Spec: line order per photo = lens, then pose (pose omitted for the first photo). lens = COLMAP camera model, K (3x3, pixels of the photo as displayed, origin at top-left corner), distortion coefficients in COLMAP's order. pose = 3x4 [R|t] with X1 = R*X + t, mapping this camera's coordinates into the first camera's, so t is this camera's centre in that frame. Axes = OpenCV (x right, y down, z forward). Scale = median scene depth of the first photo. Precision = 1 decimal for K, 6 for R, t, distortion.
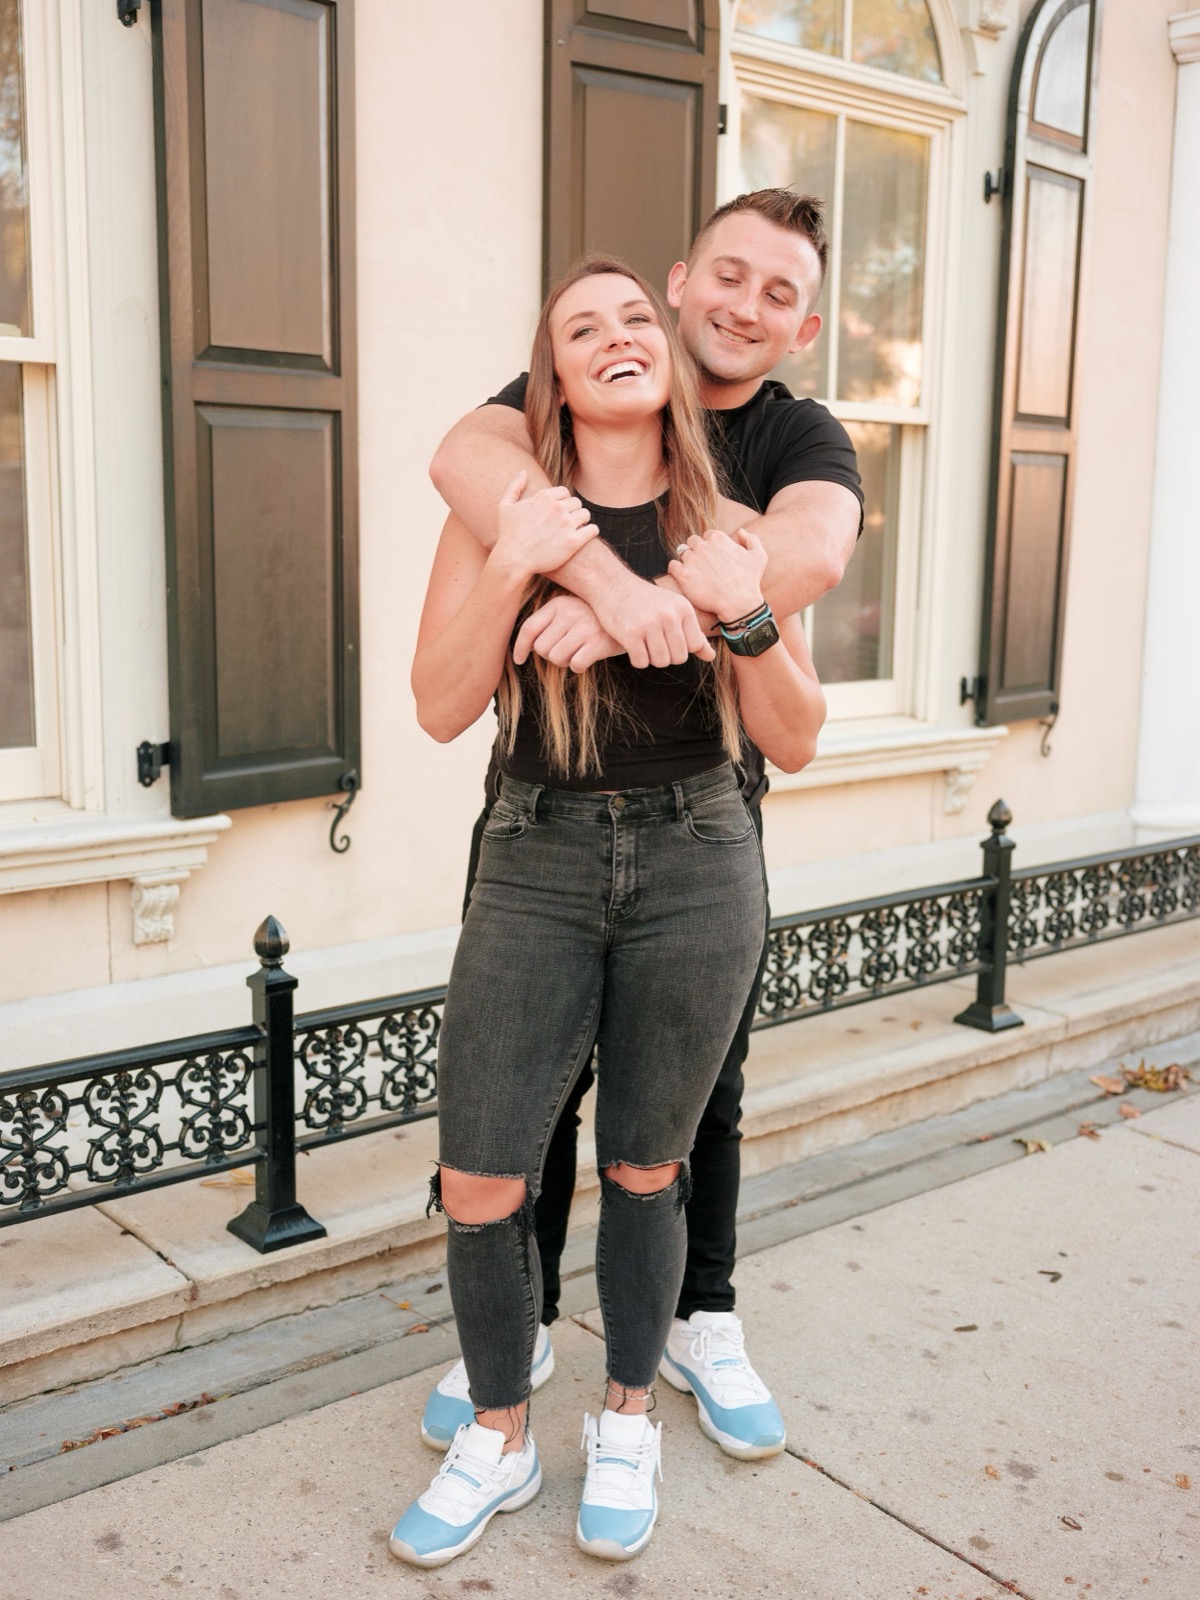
lens RADIAL K [[1841.2, 0, 498.1], [0, 1841.2, 804.0], [0, 0, 1]] dist [-0.036654, 0.017900]
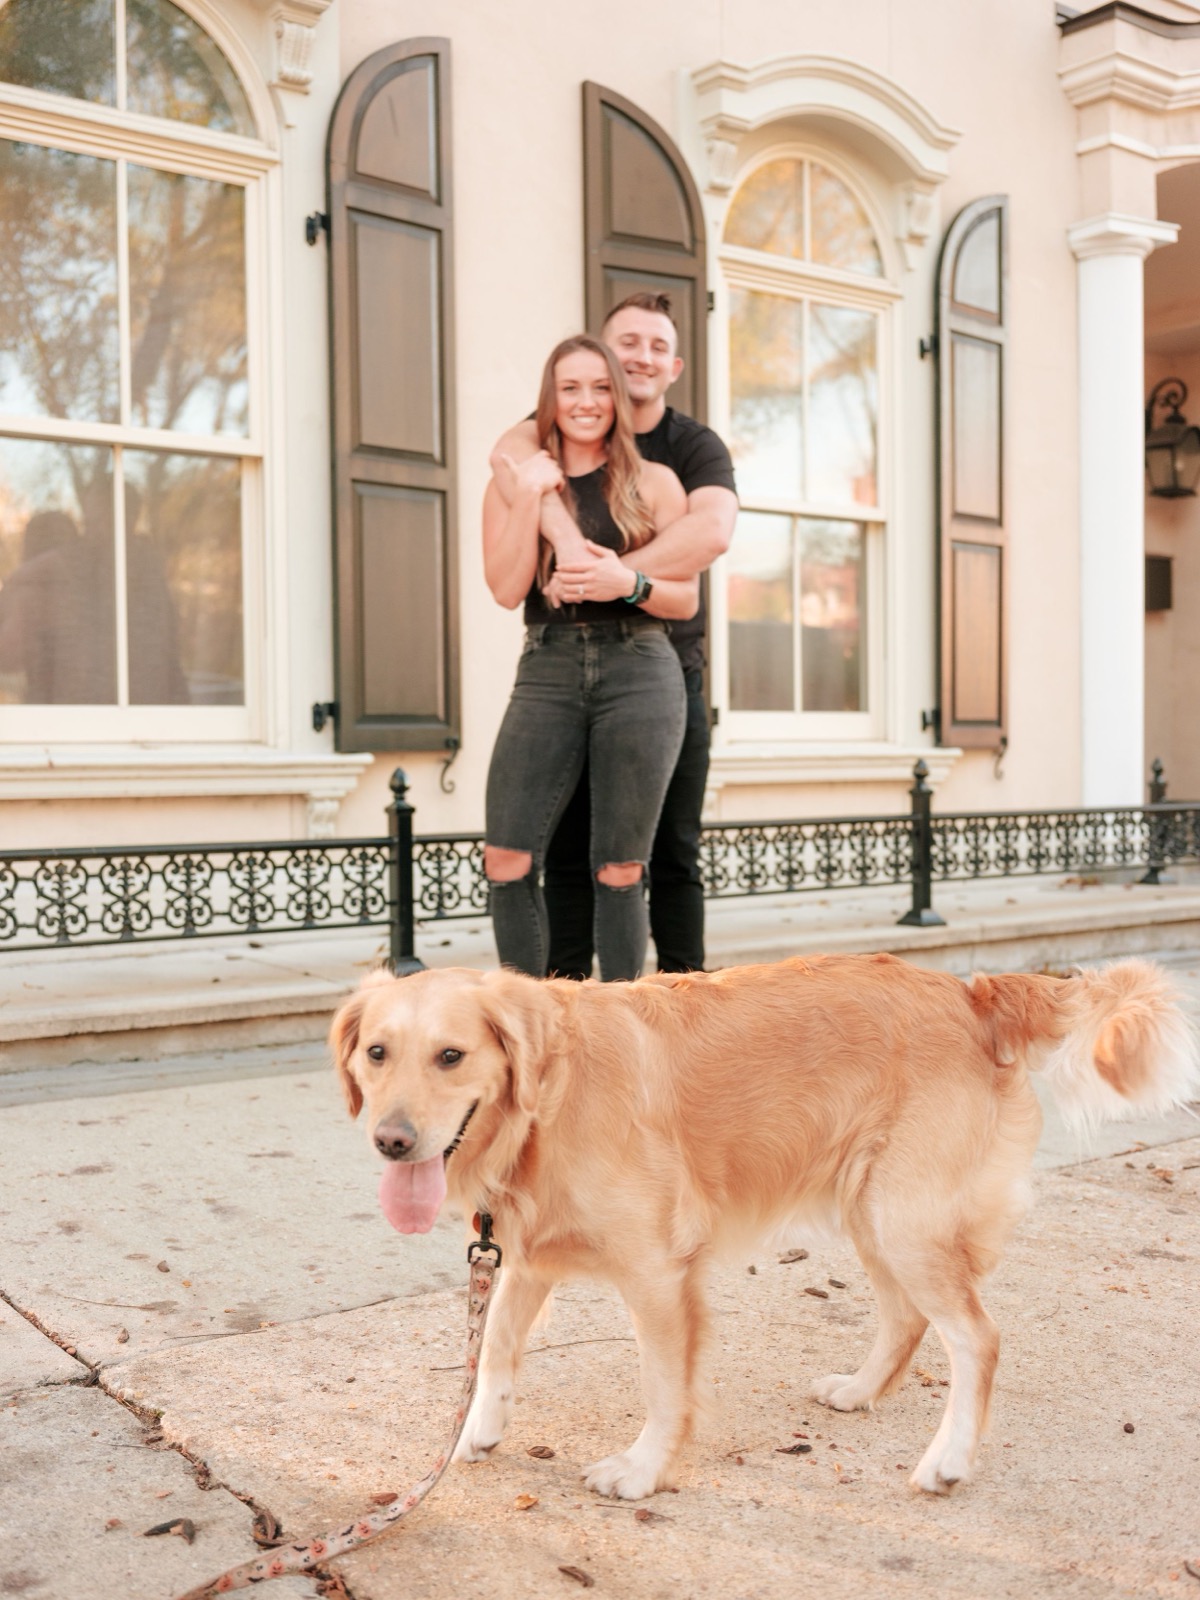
lens RADIAL K [[1897.9, 0, 526.0], [0, 1897.9, 796.4], [0, 0, 1]] dist [0.017132, -0.060220]
pose [[0.998066, -0.017579, -0.059626, 0.068428], [0.008886, 0.989676, -0.143047, 0.261240], [0.061525, 0.142241, 0.987918, -0.502538]]
